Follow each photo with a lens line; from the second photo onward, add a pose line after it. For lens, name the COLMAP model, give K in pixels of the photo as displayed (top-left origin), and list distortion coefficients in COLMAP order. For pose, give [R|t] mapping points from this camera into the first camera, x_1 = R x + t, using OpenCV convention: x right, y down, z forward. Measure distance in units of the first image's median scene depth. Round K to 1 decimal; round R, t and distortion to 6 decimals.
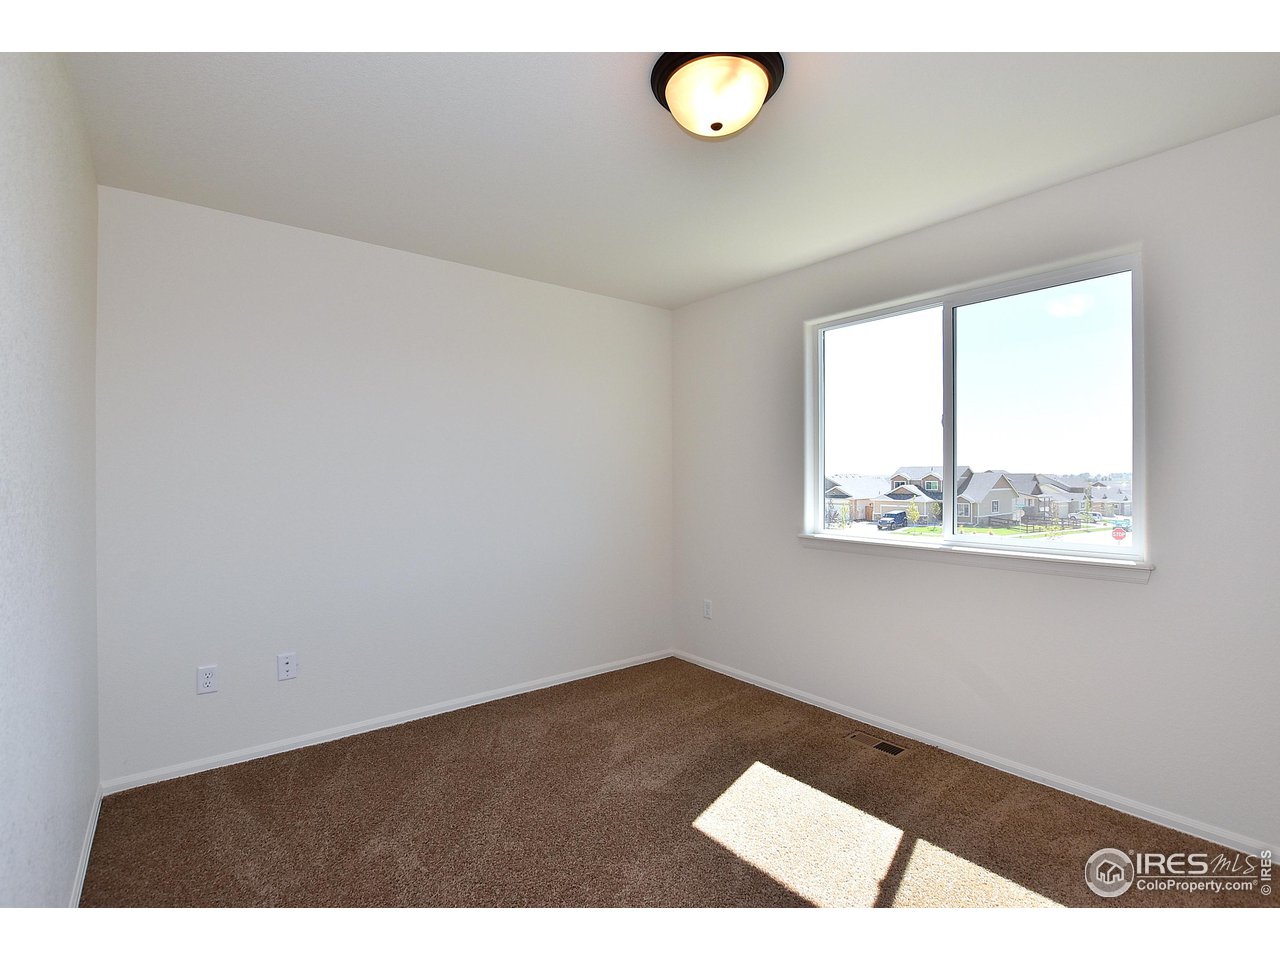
lens RADIAL K [[602.3, 0, 646.6], [0, 602.3, 480.0], [0, 0, 1]] dist [-0.023225, 0.000277]
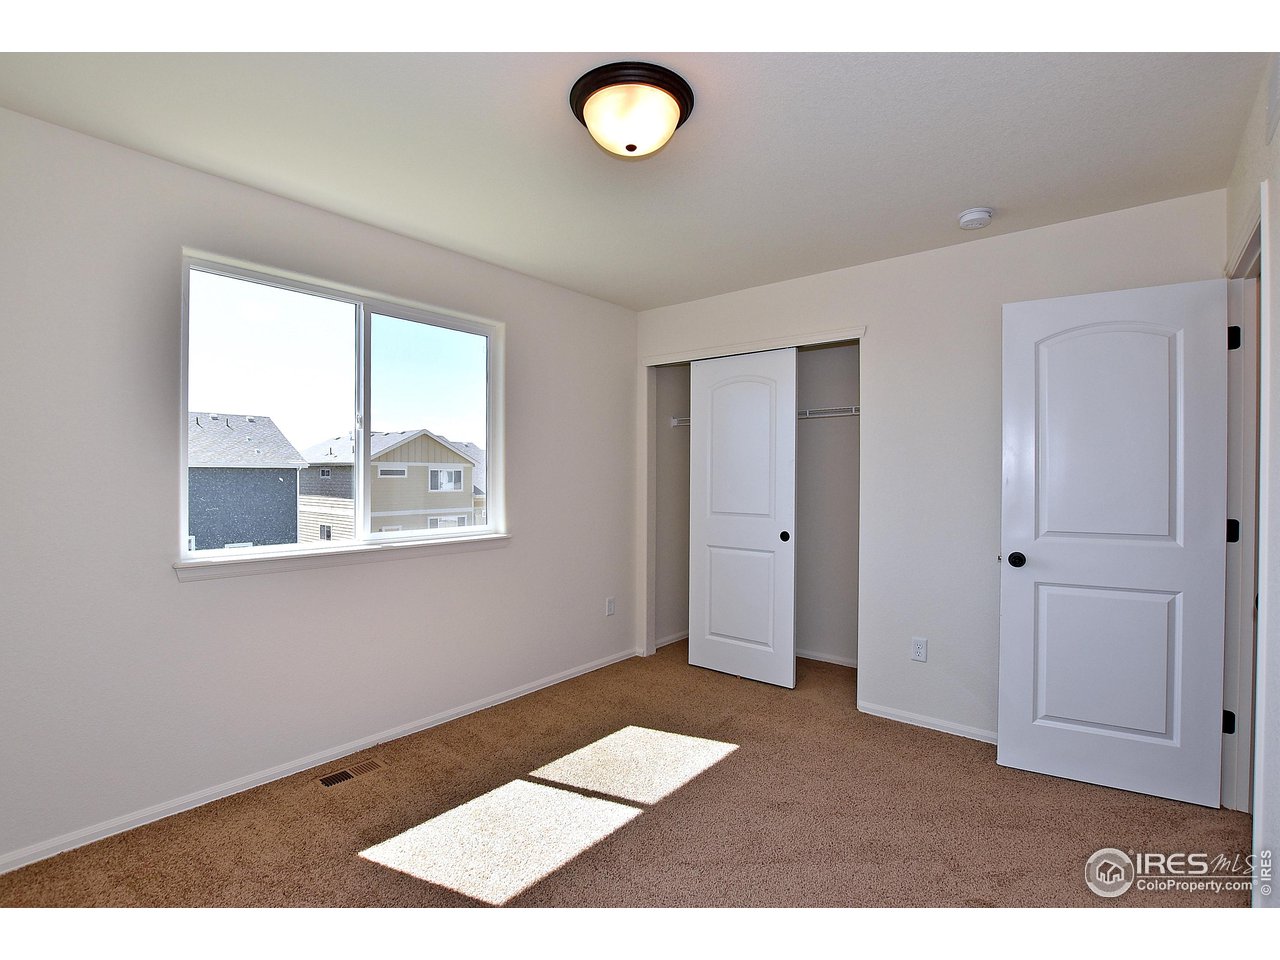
lens RADIAL K [[602.3, 0, 636.2], [0, 602.3, 482.2], [0, 0, 1]] dist [-0.023225, 0.000277]
pose [[-0.198975, -0.007125, 0.979979, -0.583638], [0.000864, 0.999972, 0.007446, -0.004922], [-0.980004, 0.002328, -0.198963, 0.758130]]
